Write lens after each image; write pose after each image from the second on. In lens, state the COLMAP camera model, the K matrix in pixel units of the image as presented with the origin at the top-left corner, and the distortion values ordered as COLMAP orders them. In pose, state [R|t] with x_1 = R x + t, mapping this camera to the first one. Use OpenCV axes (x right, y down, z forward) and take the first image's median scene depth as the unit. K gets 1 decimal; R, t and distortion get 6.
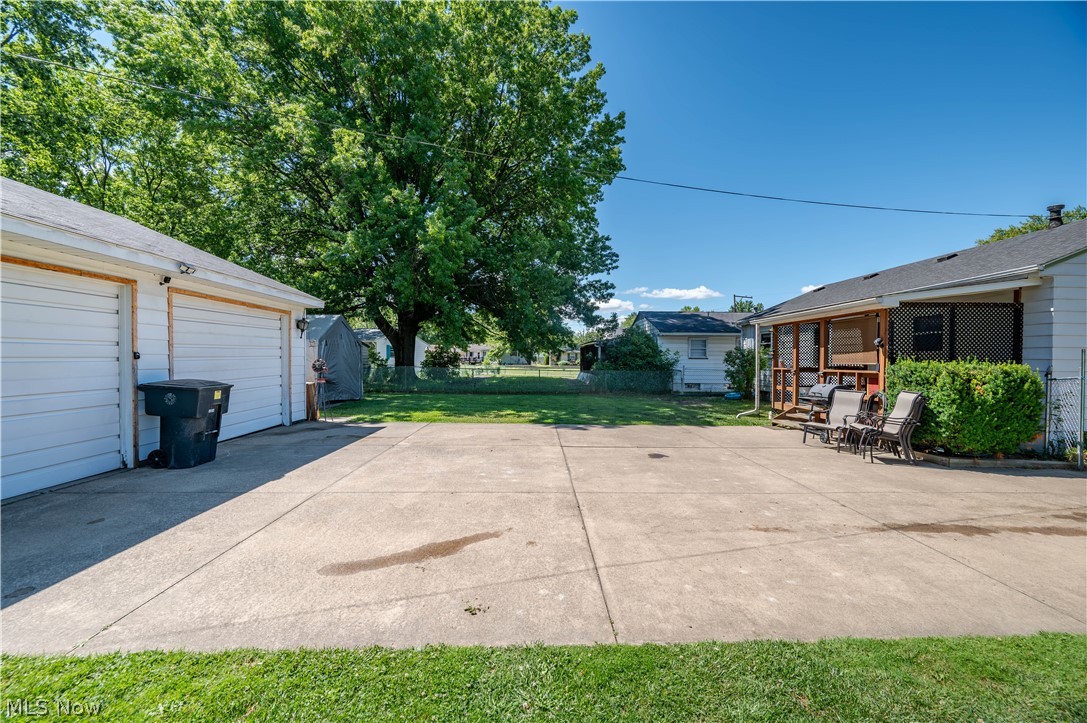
lens RADIAL K [[437.3, 0, 547.7], [0, 437.3, 364.0], [0, 0, 1]] dist [0.001794, -0.001514]
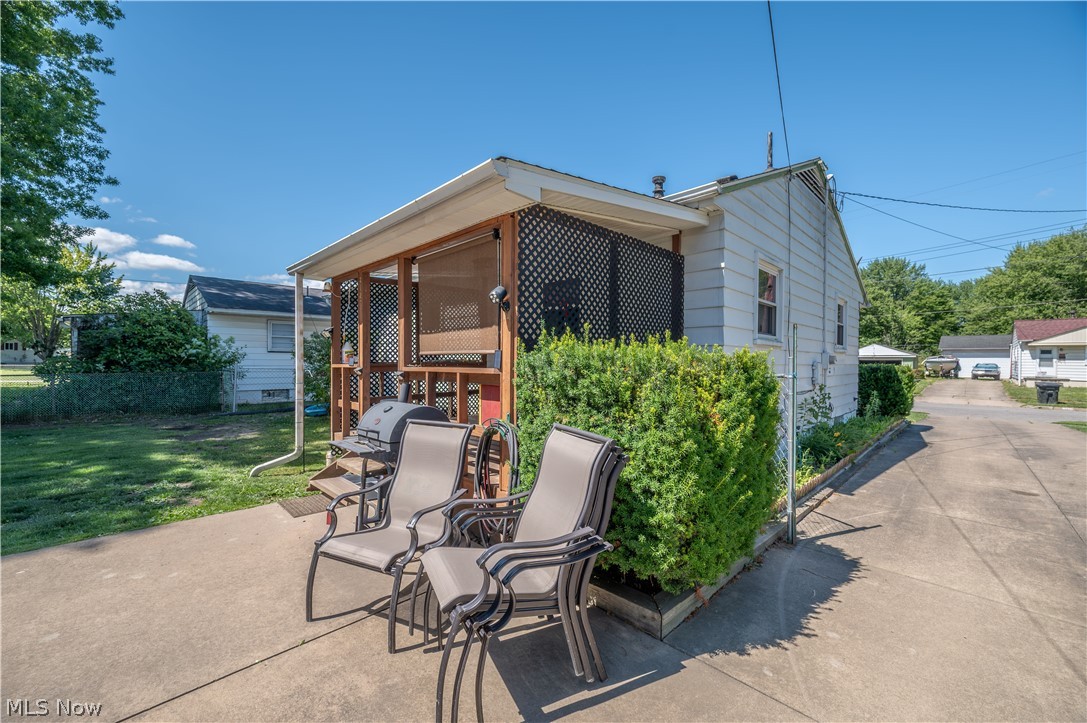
lens RADIAL K [[437.3, 0, 545.7], [0, 437.3, 359.8], [0, 0, 1]] dist [0.001794, -0.001514]
pose [[0.728789, -0.004844, 0.684721, 0.508698], [0.007467, 0.999972, -0.000873, 0.008259], [-0.684698, 0.005749, 0.728805, 0.674132]]
